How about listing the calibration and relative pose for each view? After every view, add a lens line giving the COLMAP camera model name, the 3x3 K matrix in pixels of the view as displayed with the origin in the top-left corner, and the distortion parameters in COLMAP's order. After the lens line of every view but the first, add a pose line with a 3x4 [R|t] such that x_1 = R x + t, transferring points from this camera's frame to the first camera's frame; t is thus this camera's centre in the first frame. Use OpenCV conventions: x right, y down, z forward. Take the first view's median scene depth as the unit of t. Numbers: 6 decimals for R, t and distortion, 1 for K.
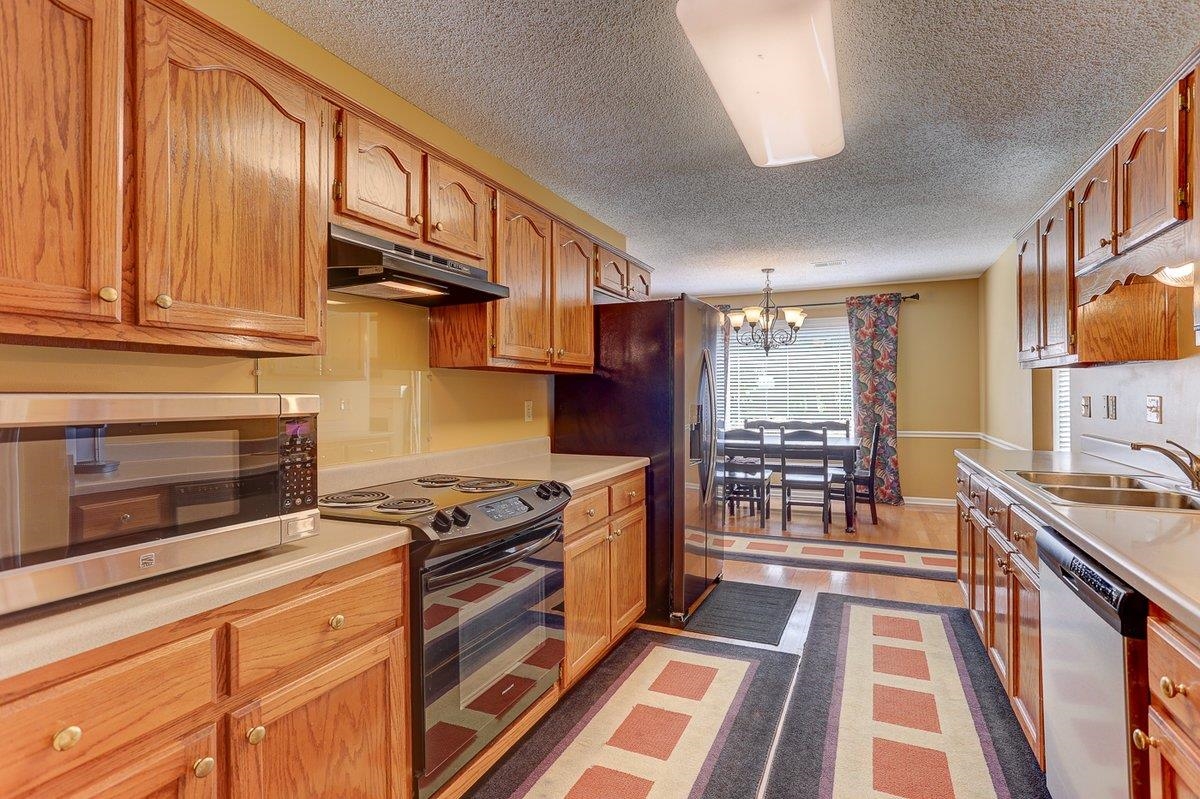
lens RADIAL K [[569.2, 0, 629.8], [0, 569.2, 396.1], [0, 0, 1]] dist [-0.016313, 0.000291]
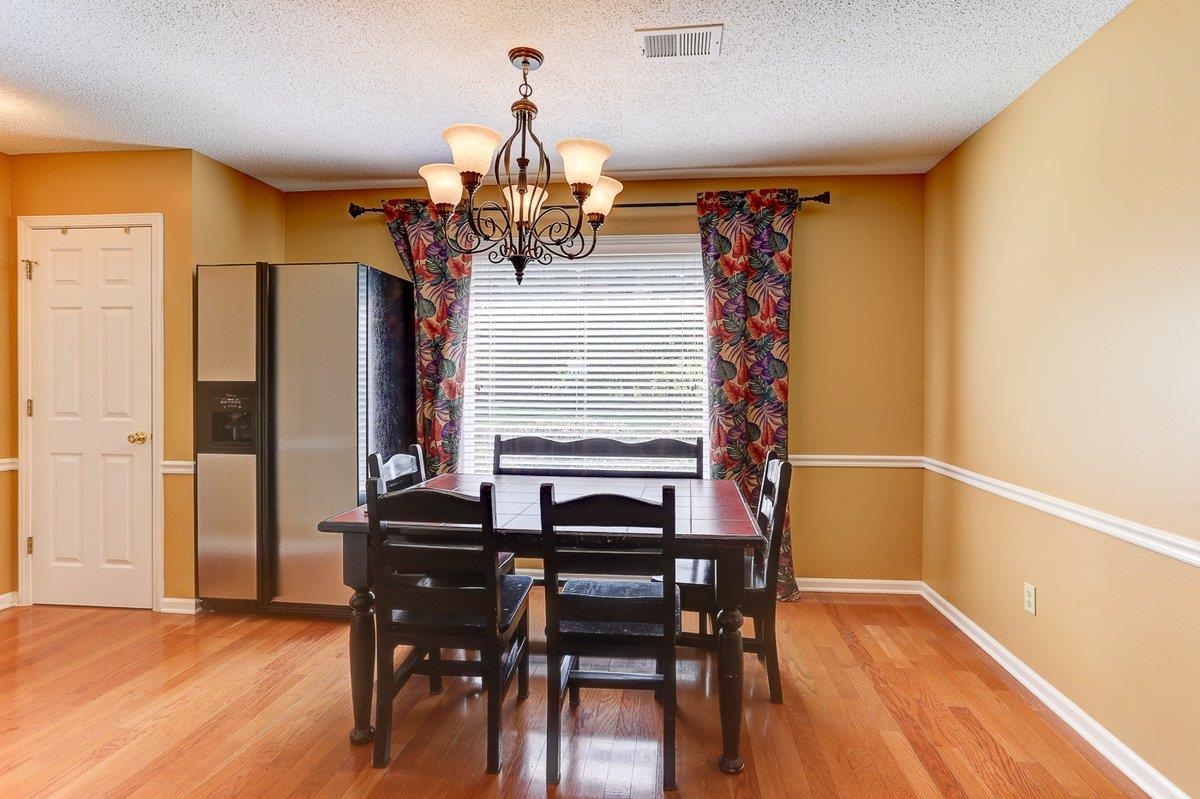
lens RADIAL K [[604.2, 0, 624.1], [0, 604.2, 387.4], [0, 0, 1]] dist [-0.021039, 0.001226]
pose [[0.954296, 0.006211, 0.298797, 0.162585], [-0.007966, 0.999957, 0.004655, -0.002506], [-0.298755, -0.006822, 0.954305, 0.515798]]
